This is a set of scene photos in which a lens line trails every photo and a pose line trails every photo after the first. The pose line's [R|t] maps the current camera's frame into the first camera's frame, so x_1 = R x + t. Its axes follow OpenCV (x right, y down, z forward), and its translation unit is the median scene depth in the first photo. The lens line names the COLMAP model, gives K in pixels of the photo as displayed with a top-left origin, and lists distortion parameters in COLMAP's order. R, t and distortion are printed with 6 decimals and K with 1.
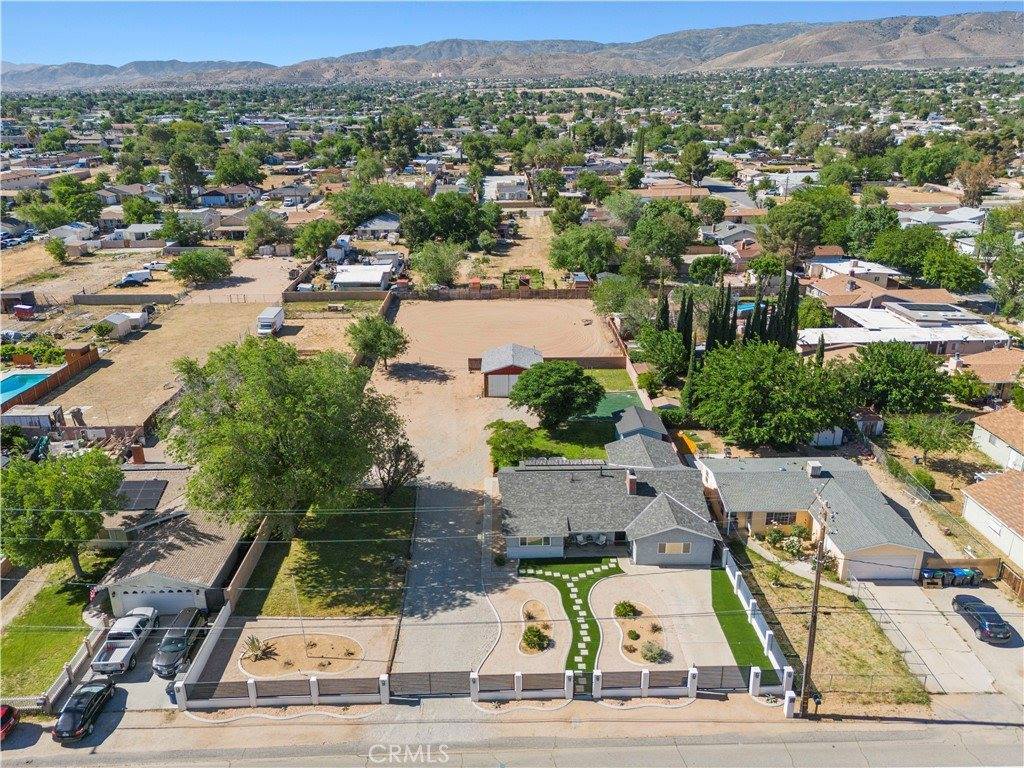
lens RADIAL K [[757.2, 0, 516.0], [0, 757.2, 384.5], [0, 0, 1]] dist [0.074829, -0.066488]
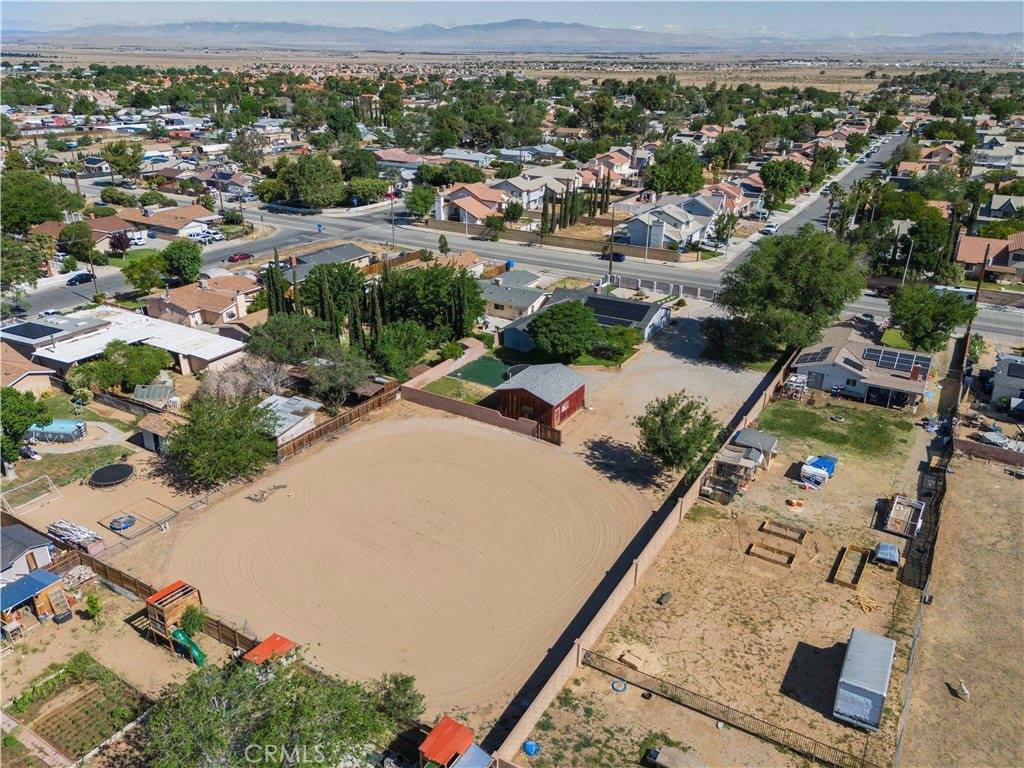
lens RADIAL K [[757.2, 0, 516.0], [0, 757.2, 384.5], [0, 0, 1]] dist [0.074829, -0.066488]
pose [[-0.848204, -0.212791, 0.485046, -0.592836], [0.177674, 0.748389, 0.639020, -0.871198], [-0.498980, 0.628199, -0.596979, 2.226461]]
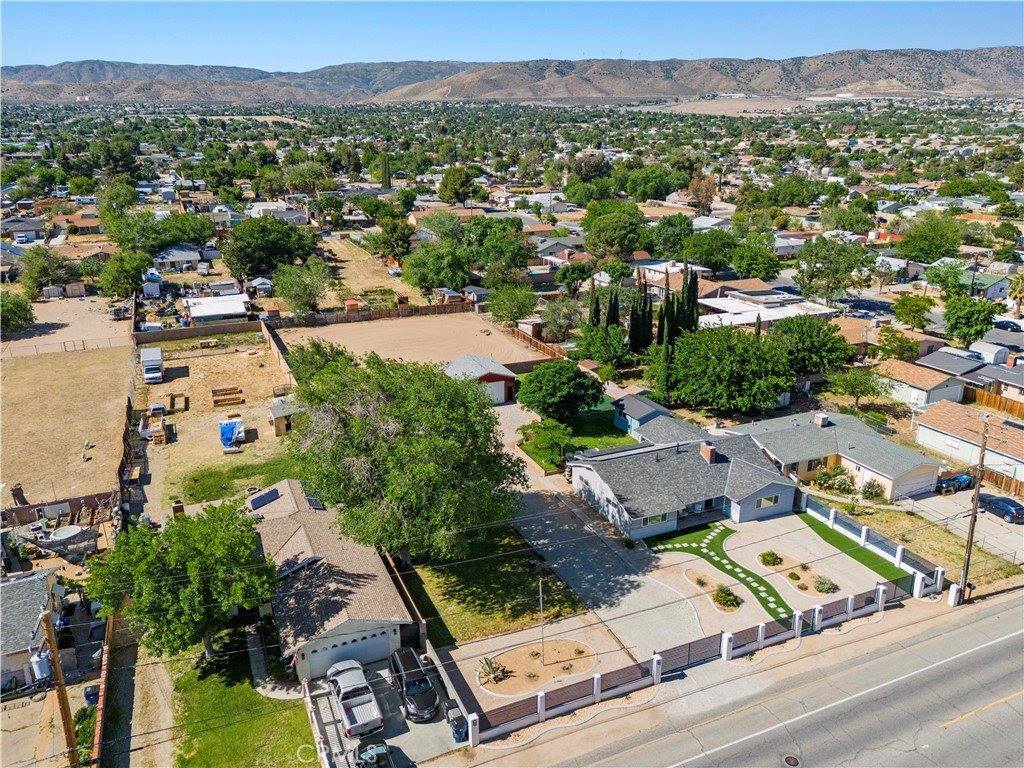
lens RADIAL K [[757.2, 0, 516.0], [0, 757.2, 384.5], [0, 0, 1]] dist [0.074829, -0.066488]
pose [[0.922267, -0.118438, 0.367963, -0.475209], [0.131278, 0.991296, -0.009964, 0.005641], [-0.363580, 0.057495, 0.929787, 0.070392]]
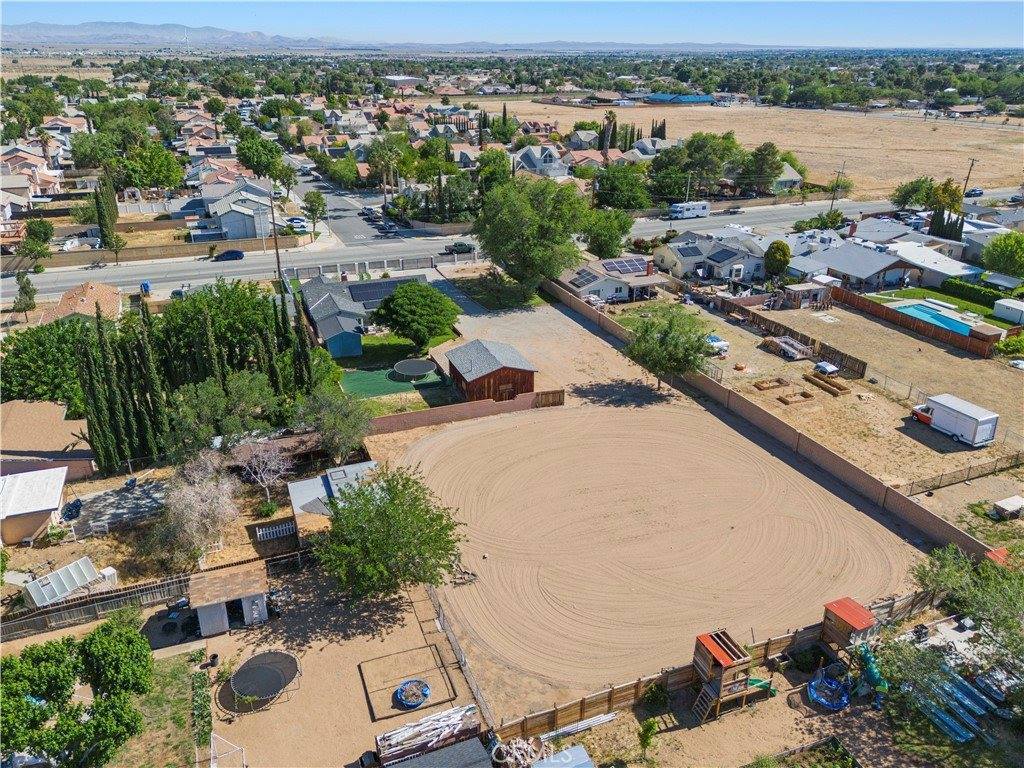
lens RADIAL K [[757.2, 0, 516.0], [0, 757.2, 384.5], [0, 0, 1]] dist [0.074829, -0.066488]
pose [[-0.935186, 0.144618, -0.323285, 0.351734], [-0.119923, 0.729594, 0.673284, -0.843037], [0.333236, 0.668415, -0.664963, 2.288365]]
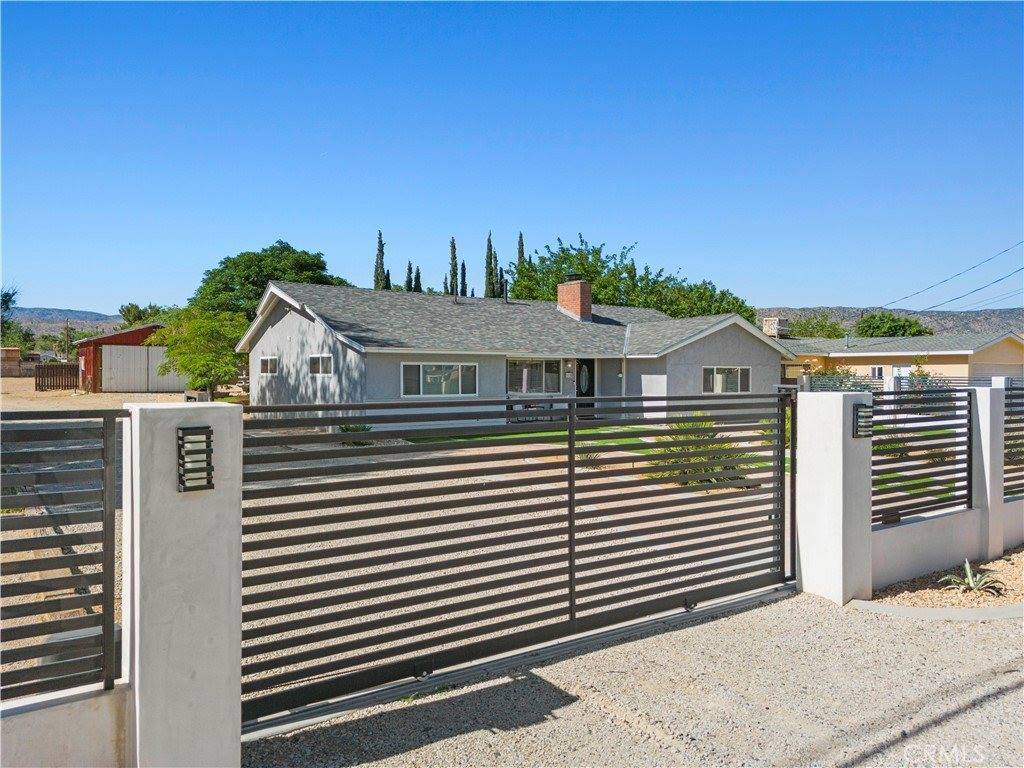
lens RADIAL K [[757.2, 0, 516.0], [0, 757.2, 384.5], [0, 0, 1]] dist [0.074829, -0.066488]
pose [[0.829772, -0.000856, 0.558102, -0.131088], [0.189200, 0.941215, -0.279854, 0.286528], [-0.525054, 0.337808, 0.781155, 0.644129]]
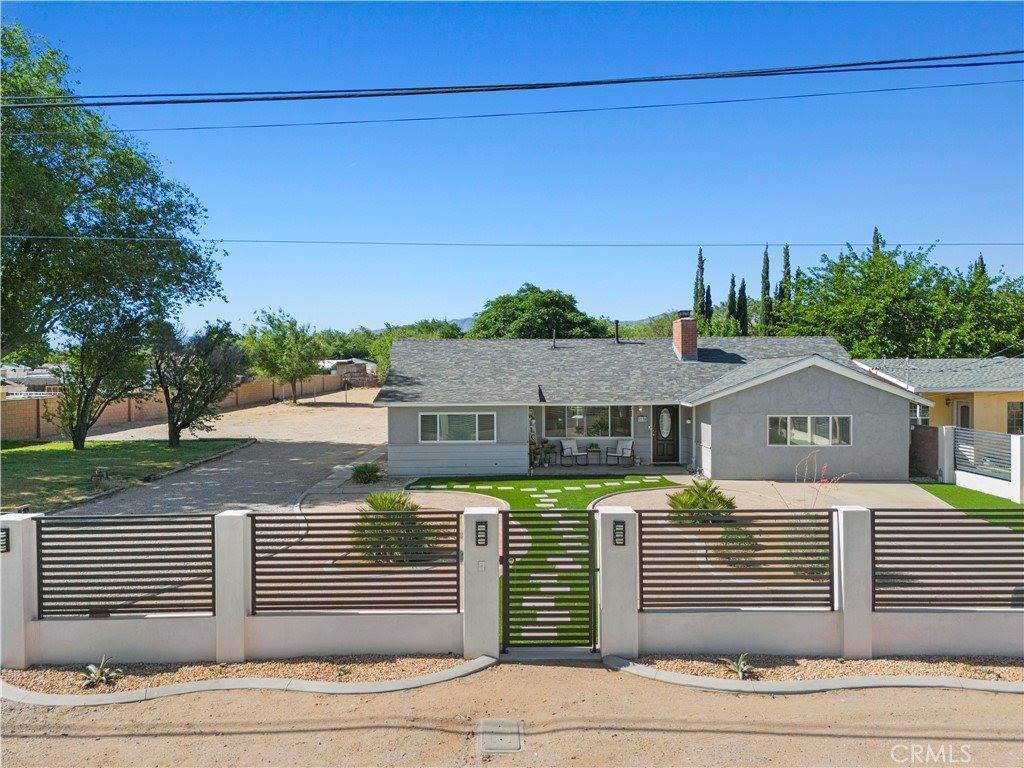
lens RADIAL K [[757.2, 0, 516.0], [0, 757.2, 384.5], [0, 0, 1]] dist [0.074829, -0.066488]
pose [[0.999780, 0.001278, -0.020935, 0.058818], [-0.008195, 0.942607, -0.333805, 0.291172], [0.019307, 0.333903, 0.942410, 0.558569]]
